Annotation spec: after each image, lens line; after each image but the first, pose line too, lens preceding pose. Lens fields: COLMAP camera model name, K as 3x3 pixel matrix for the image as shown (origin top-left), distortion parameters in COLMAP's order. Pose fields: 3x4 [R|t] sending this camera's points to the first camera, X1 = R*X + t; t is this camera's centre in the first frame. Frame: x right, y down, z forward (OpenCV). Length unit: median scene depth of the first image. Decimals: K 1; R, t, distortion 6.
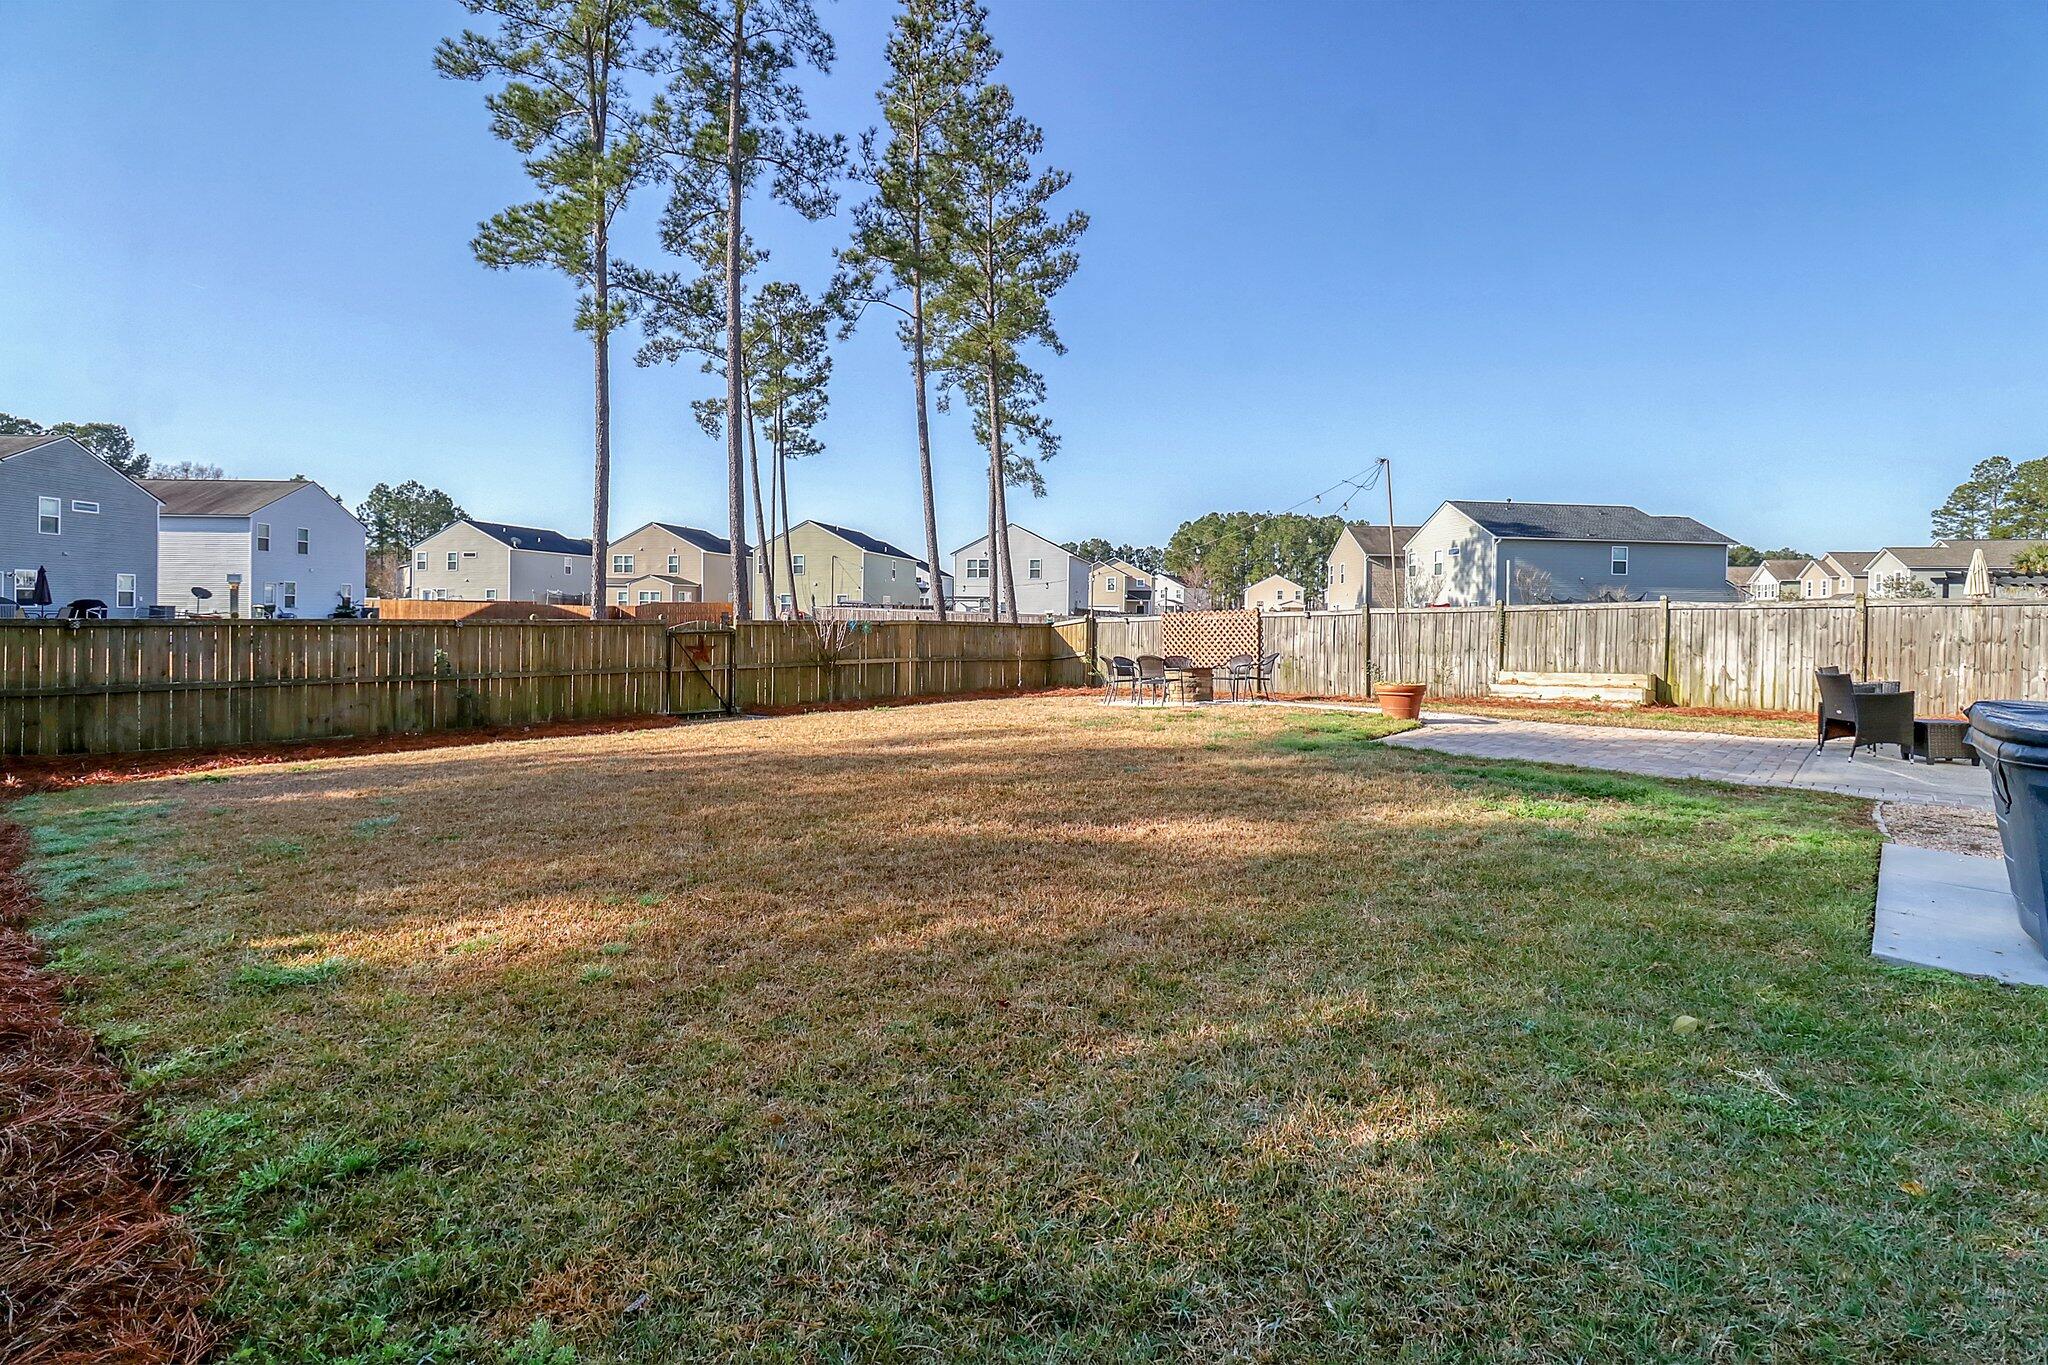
lens RADIAL K [[995.3, 0, 991.7], [0, 995.3, 623.3], [0, 0, 1]] dist [0.001483, -0.003213]
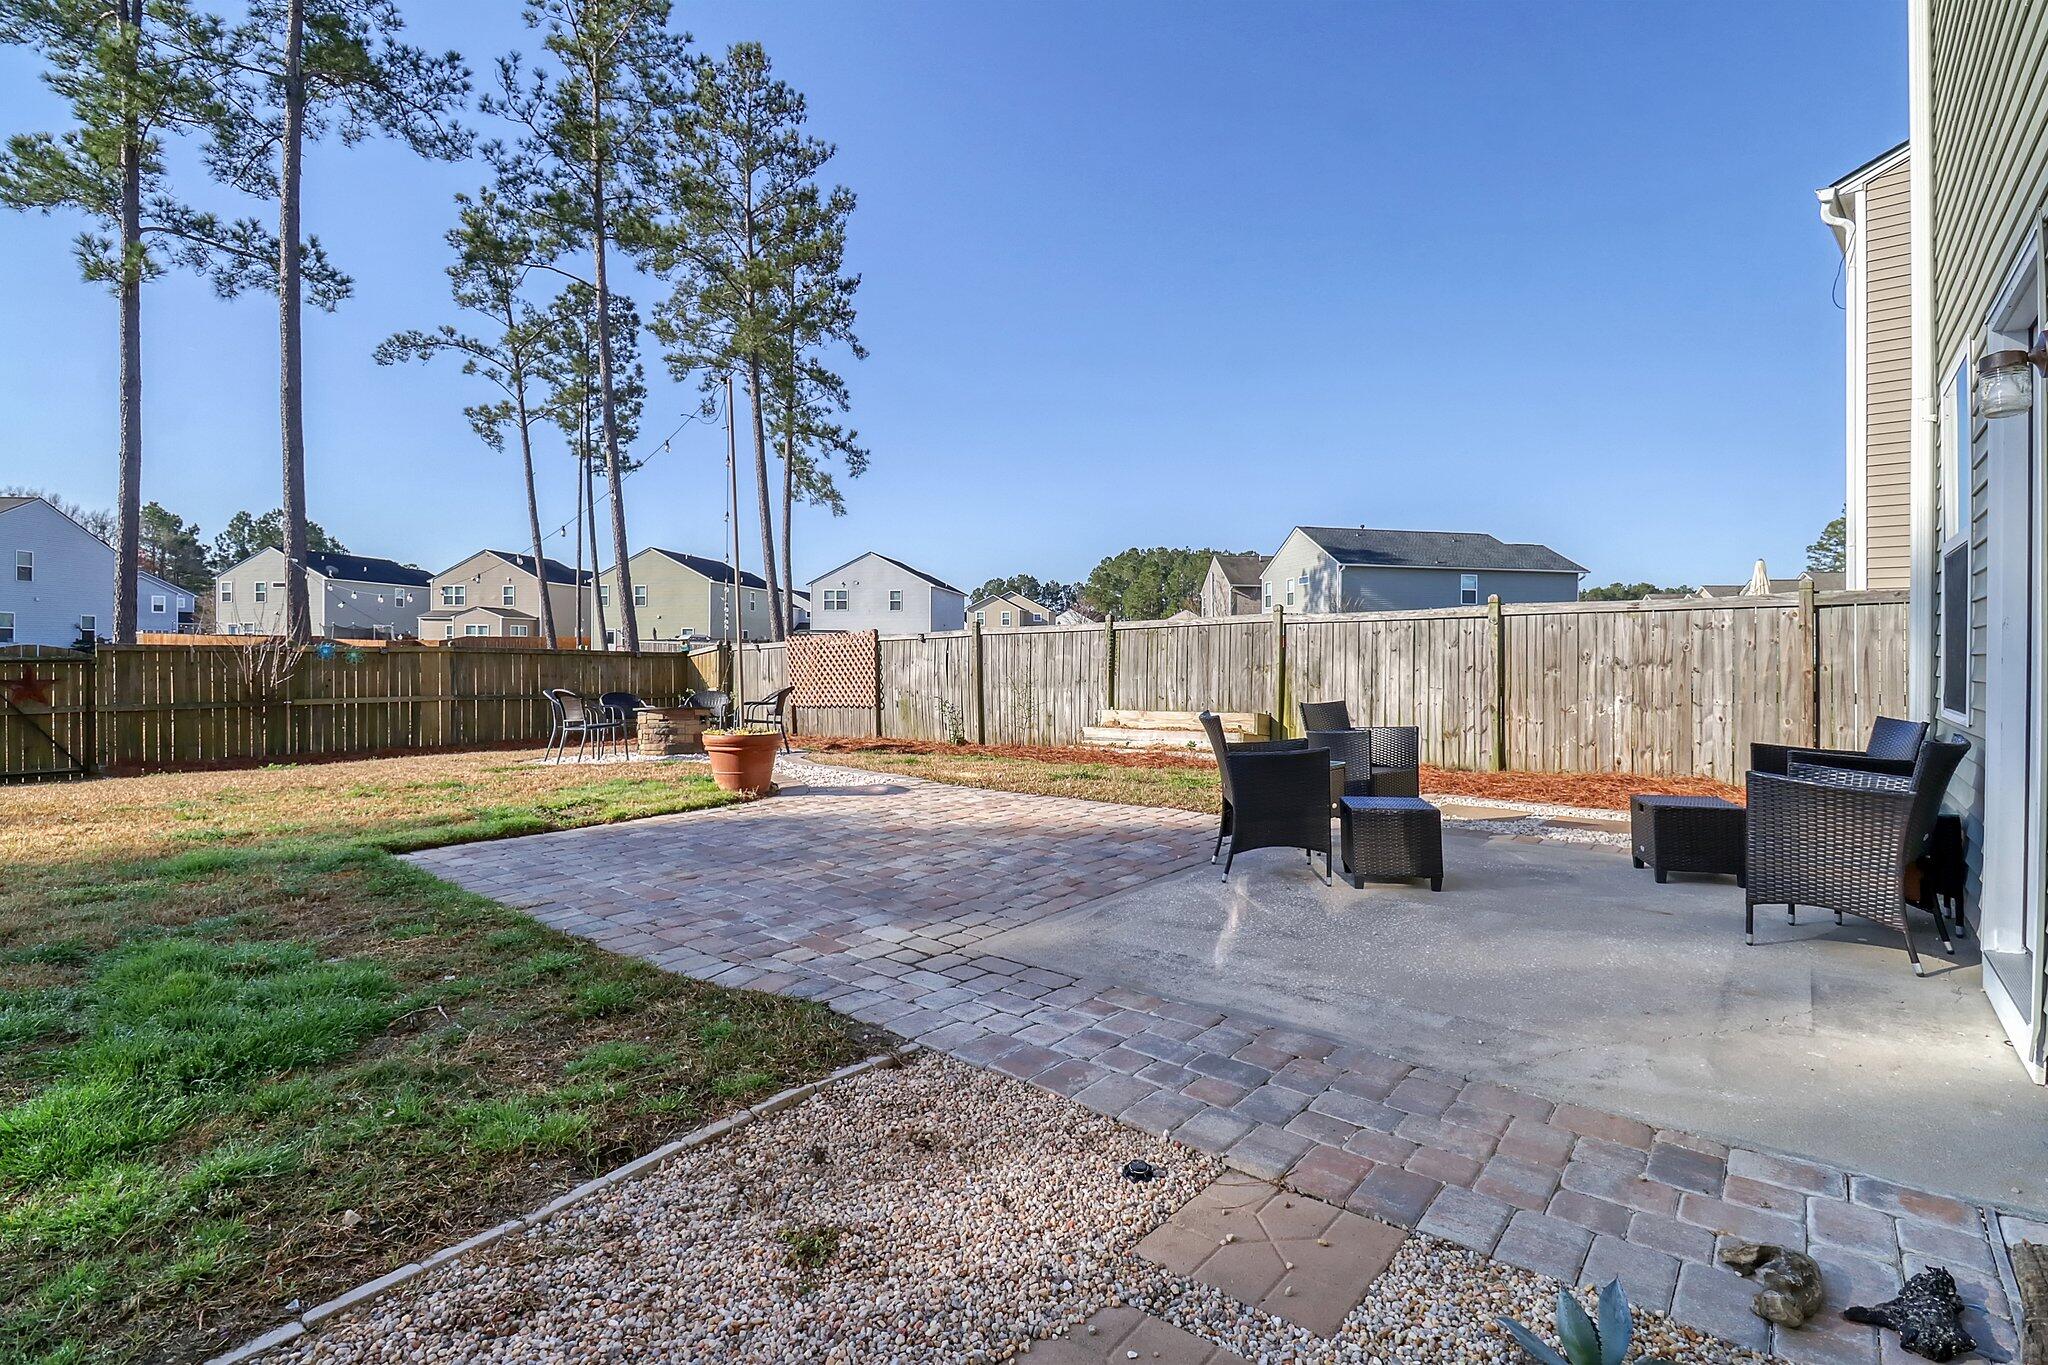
lens RADIAL K [[995.3, 0, 1018.9], [0, 995.3, 643.7], [0, 0, 1]] dist [0.001483, -0.003213]
pose [[0.997514, -0.000703, 0.070468, 0.147015], [0.001999, 0.999830, -0.018314, 0.004615], [-0.070443, 0.018409, 0.997346, 0.097416]]
